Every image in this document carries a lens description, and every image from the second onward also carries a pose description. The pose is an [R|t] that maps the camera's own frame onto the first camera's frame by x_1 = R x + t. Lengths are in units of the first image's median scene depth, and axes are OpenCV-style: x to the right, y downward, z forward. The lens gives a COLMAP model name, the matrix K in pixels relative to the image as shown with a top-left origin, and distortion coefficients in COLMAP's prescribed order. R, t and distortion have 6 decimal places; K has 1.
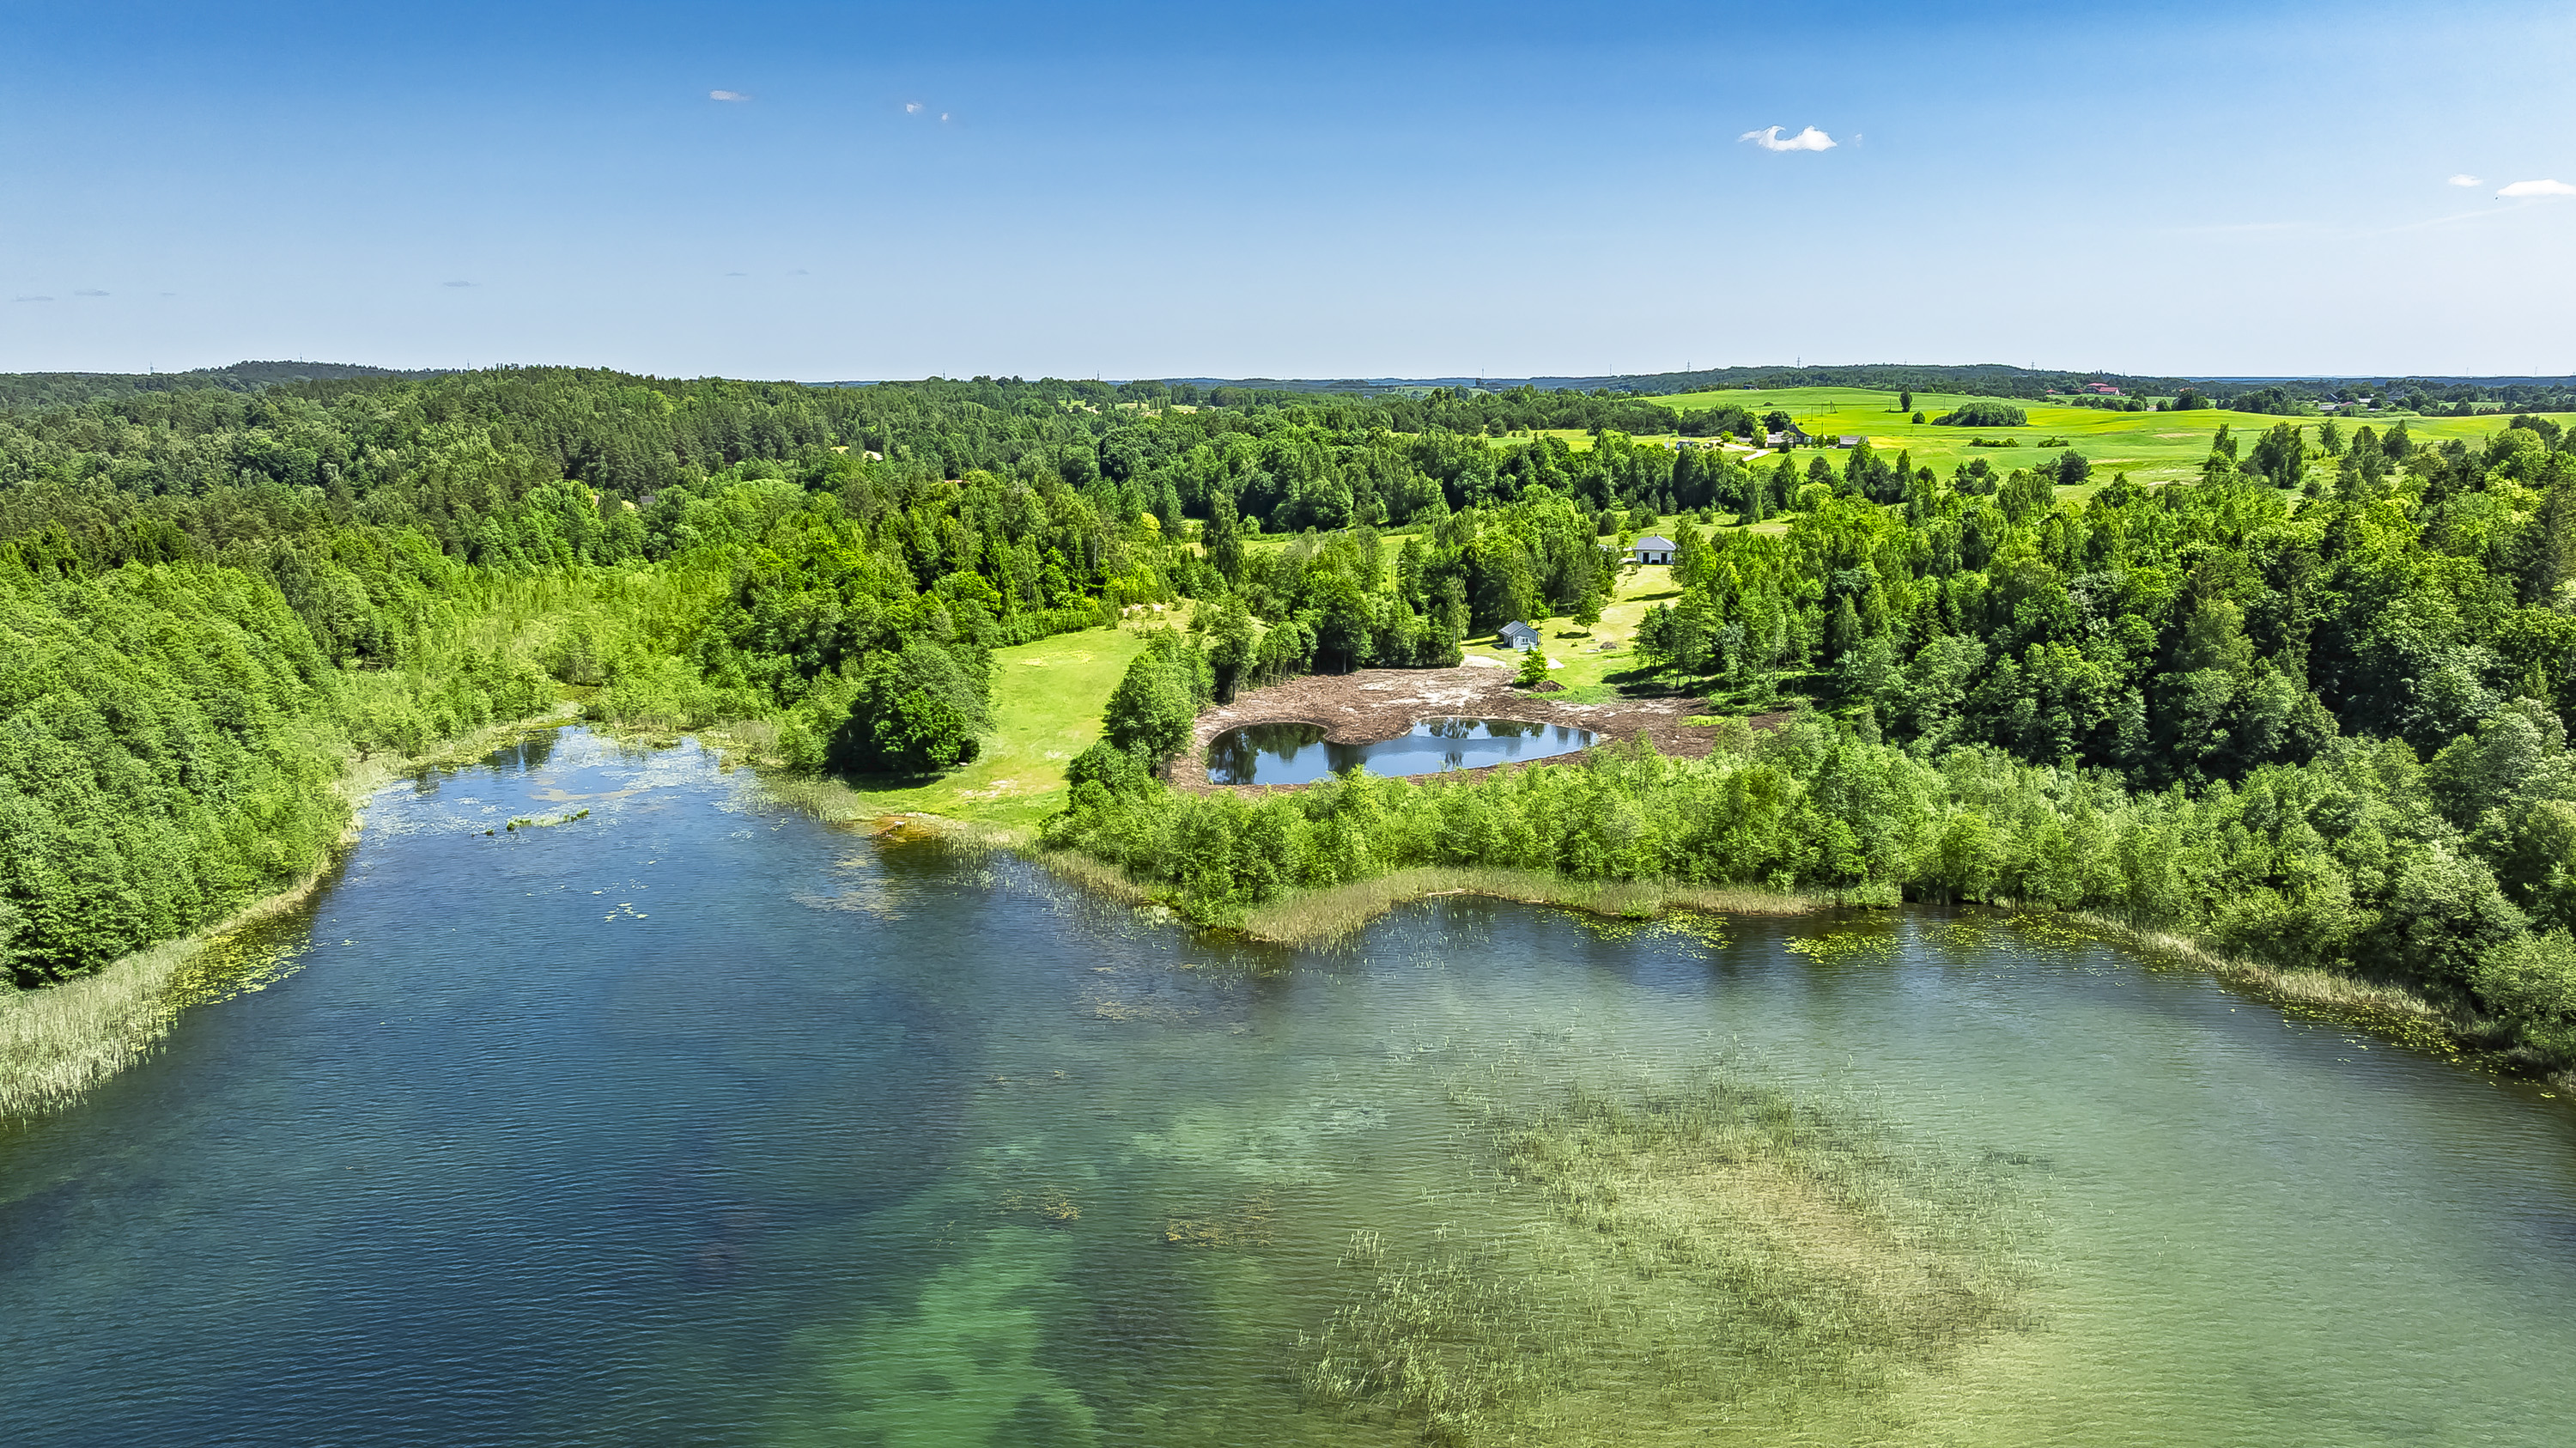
lens RADIAL K [[1820.6, 0, 1279.2], [0, 1820.6, 720.3], [0, 0, 1]] dist [-0.015084, -0.001606]
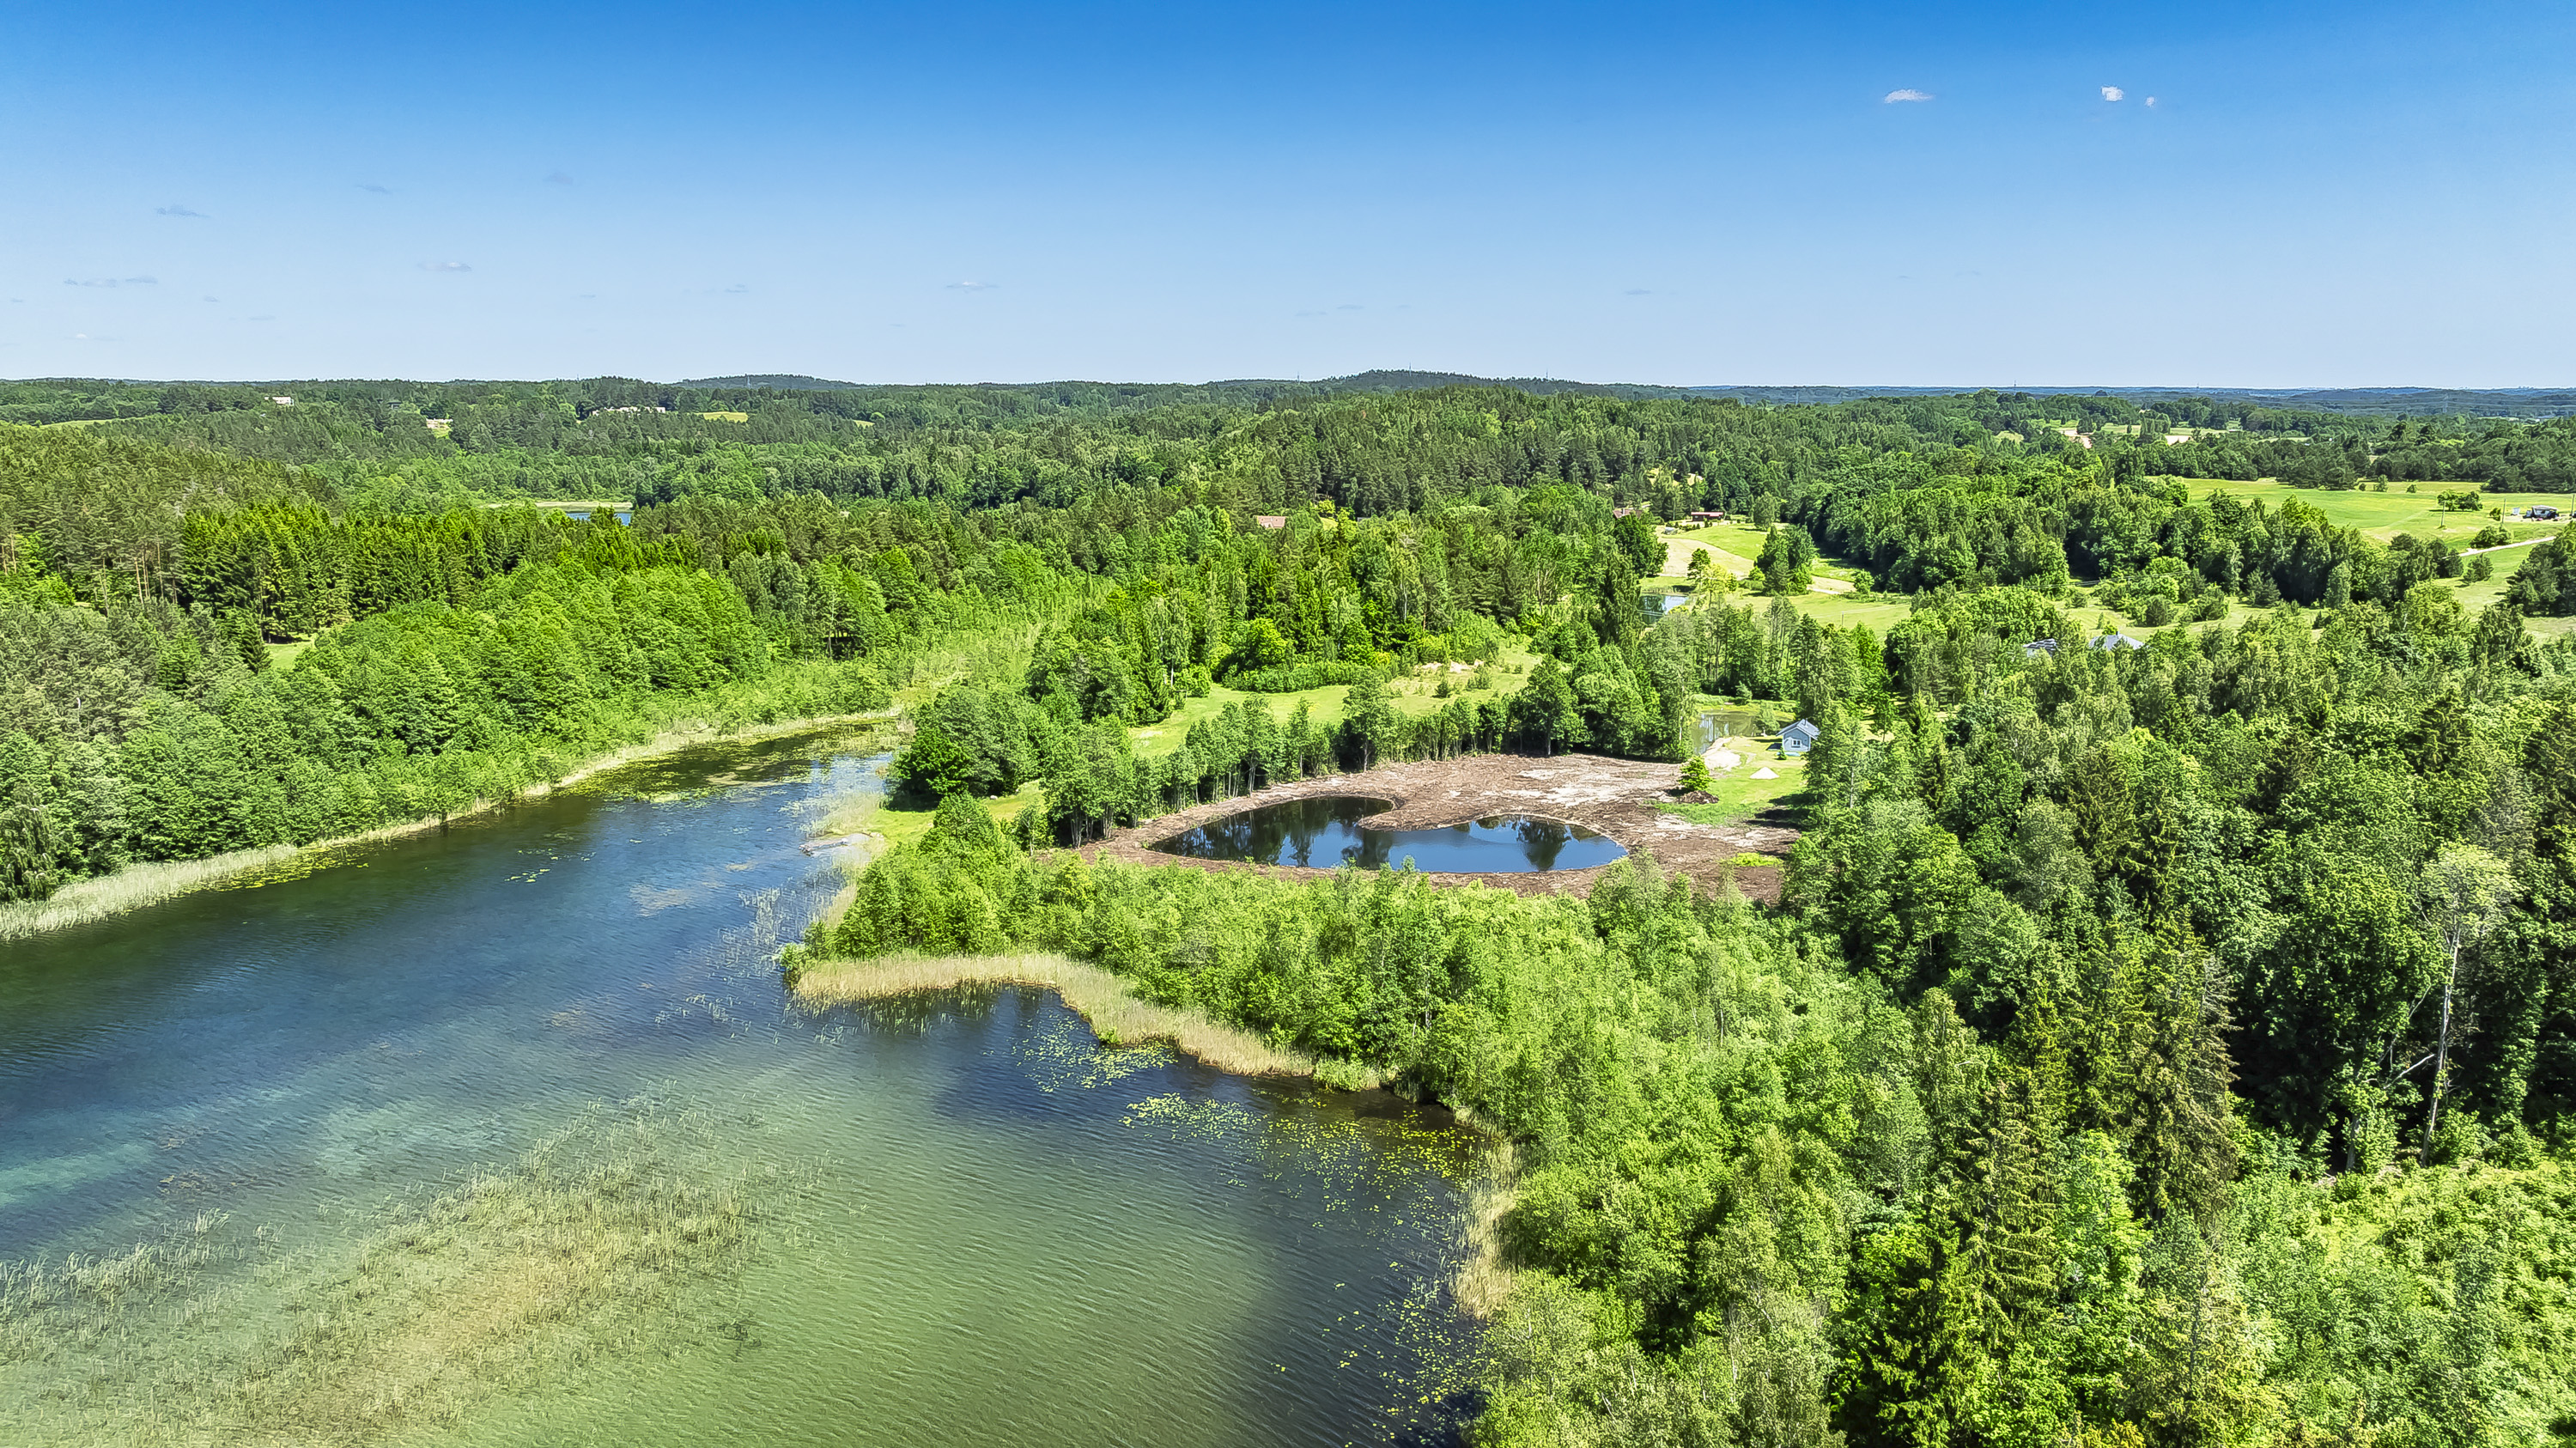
lens RADIAL K [[1820.6, 0, 1279.2], [0, 1820.6, 720.3], [0, 0, 1]] dist [-0.015084, -0.001606]
pose [[0.819894, 0.109071, -0.562030, 0.601405], [-0.109700, 0.993425, 0.032758, -0.079559], [0.561908, 0.034797, 0.826468, 0.174538]]
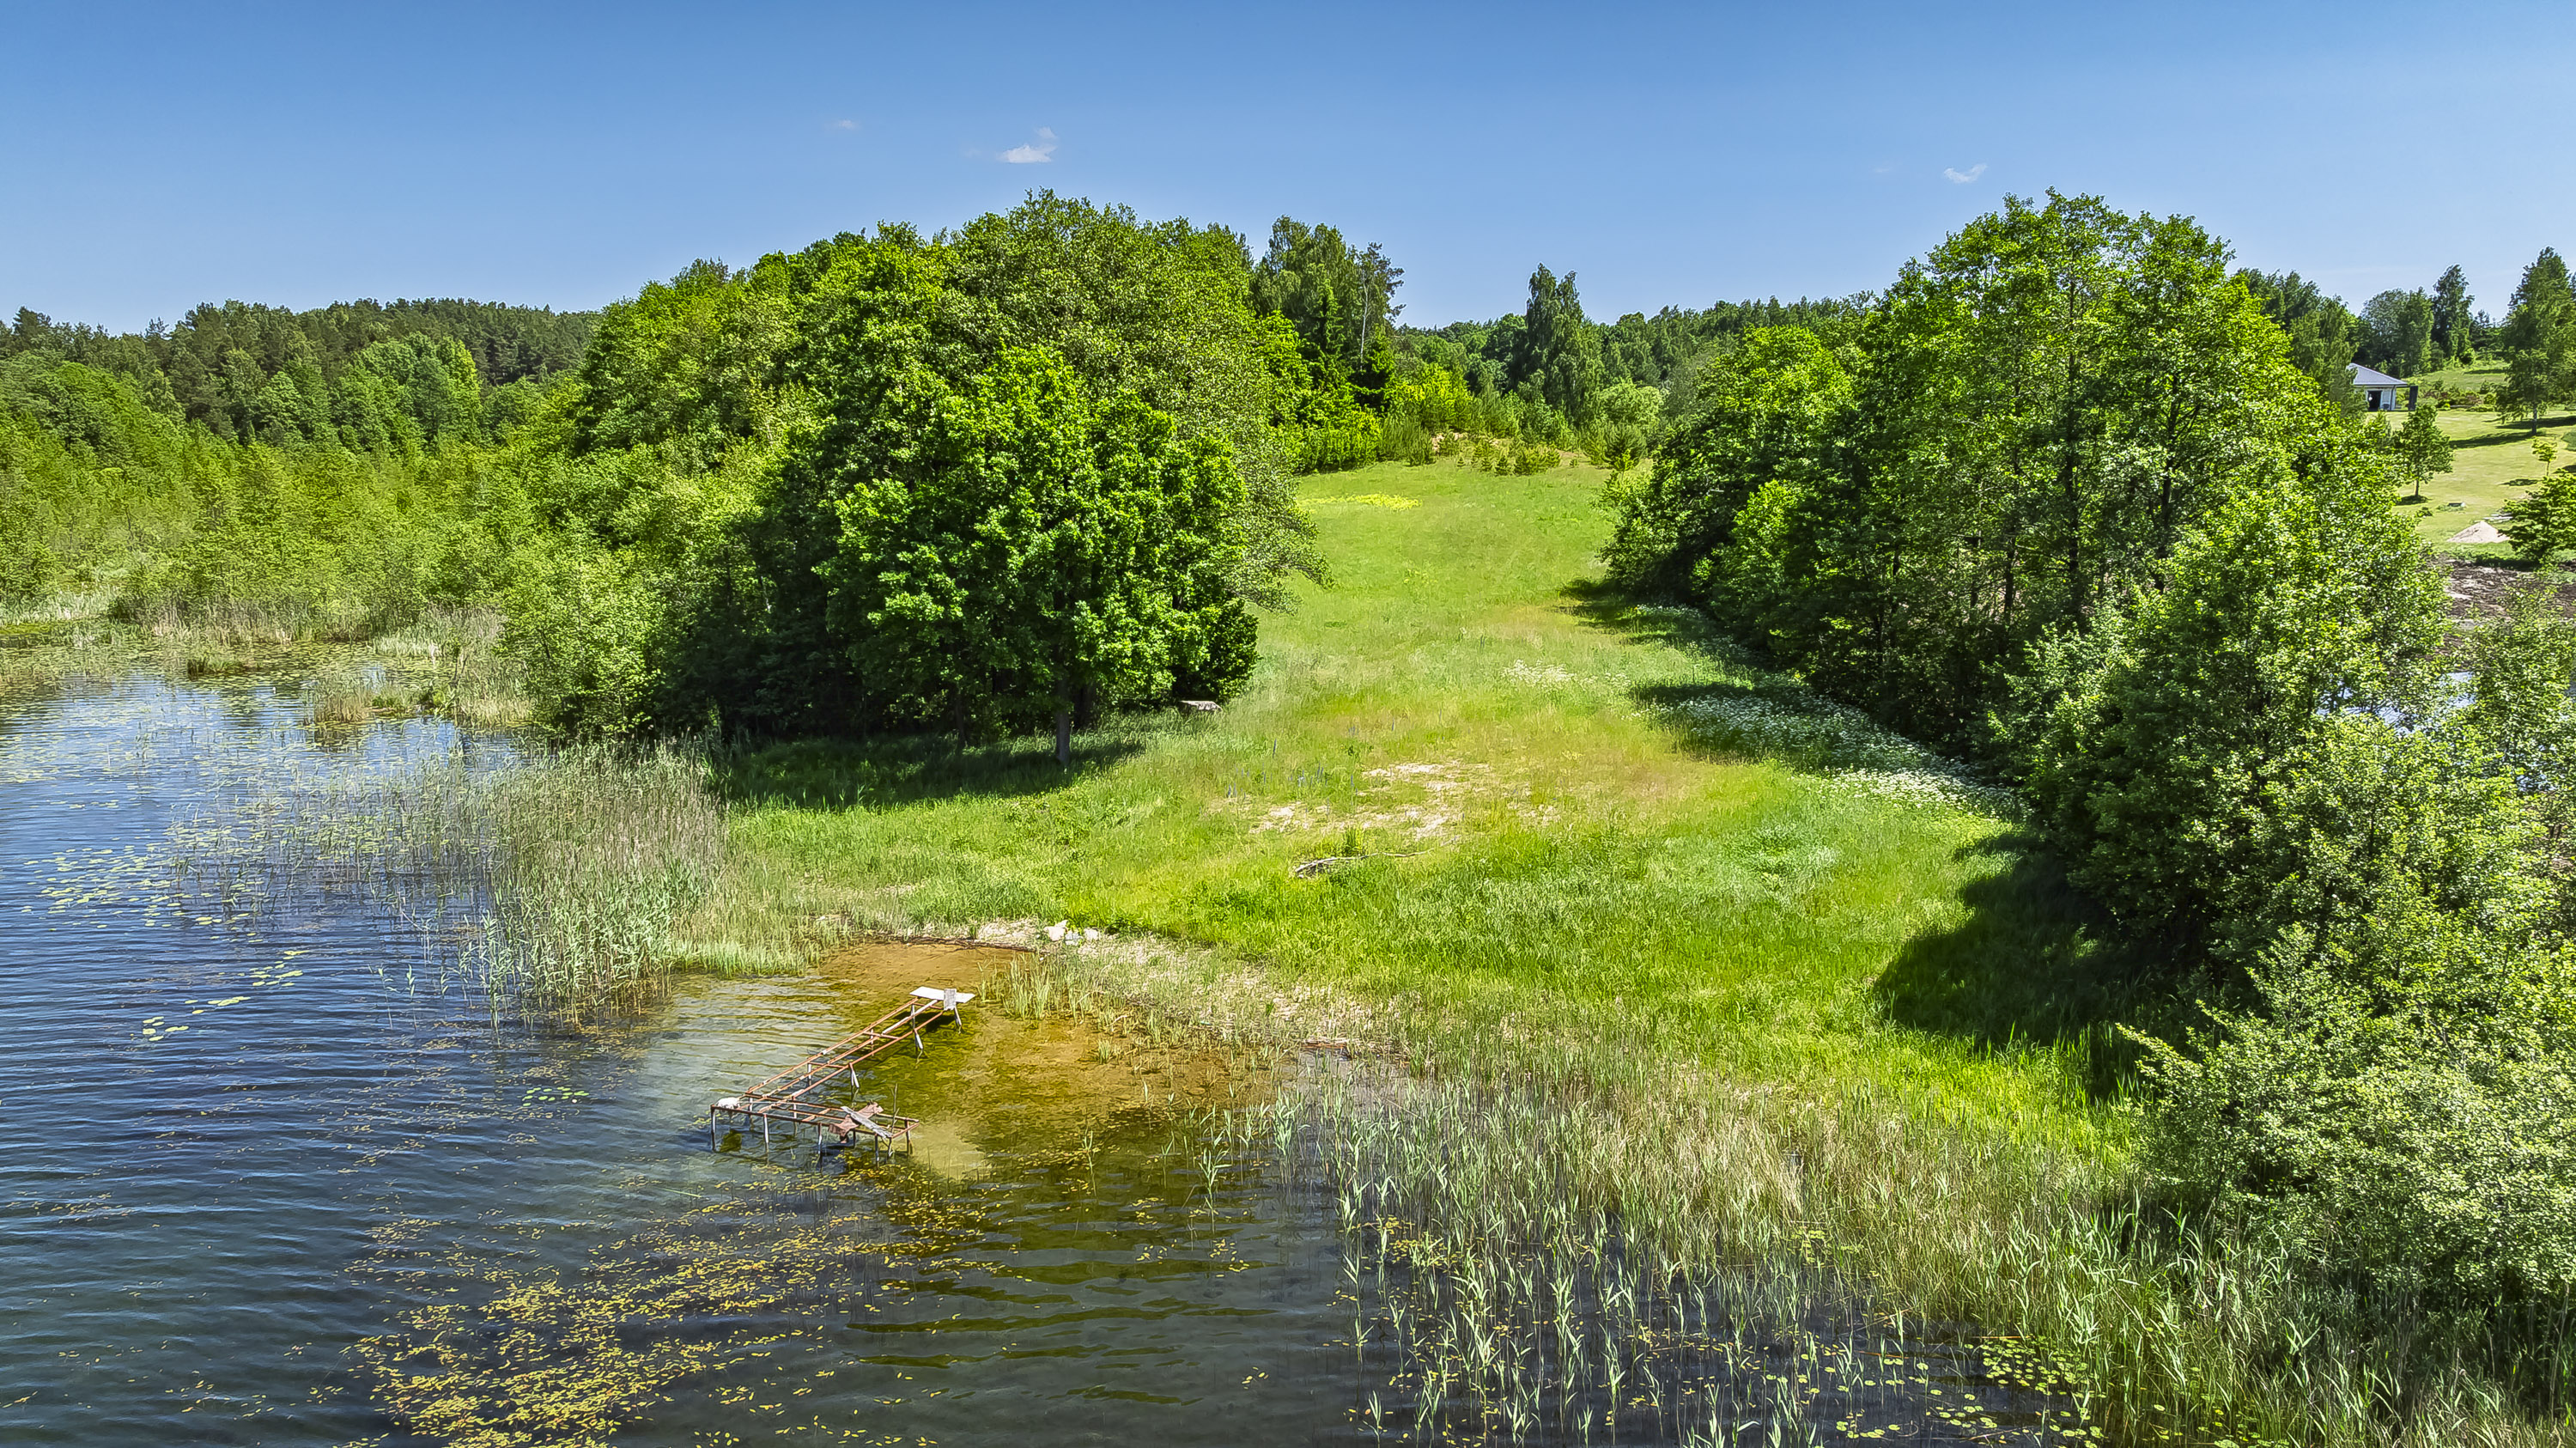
lens RADIAL K [[1811.2, 0, 1319.8], [0, 1811.2, 731.4], [0, 0, 1]] dist [-0.032507, 0.041234]
pose [[0.999976, 0.006103, -0.003134, -0.158623], [-0.006156, 0.999830, -0.017371, 0.032321], [0.003028, 0.017390, 0.999844, 0.761539]]
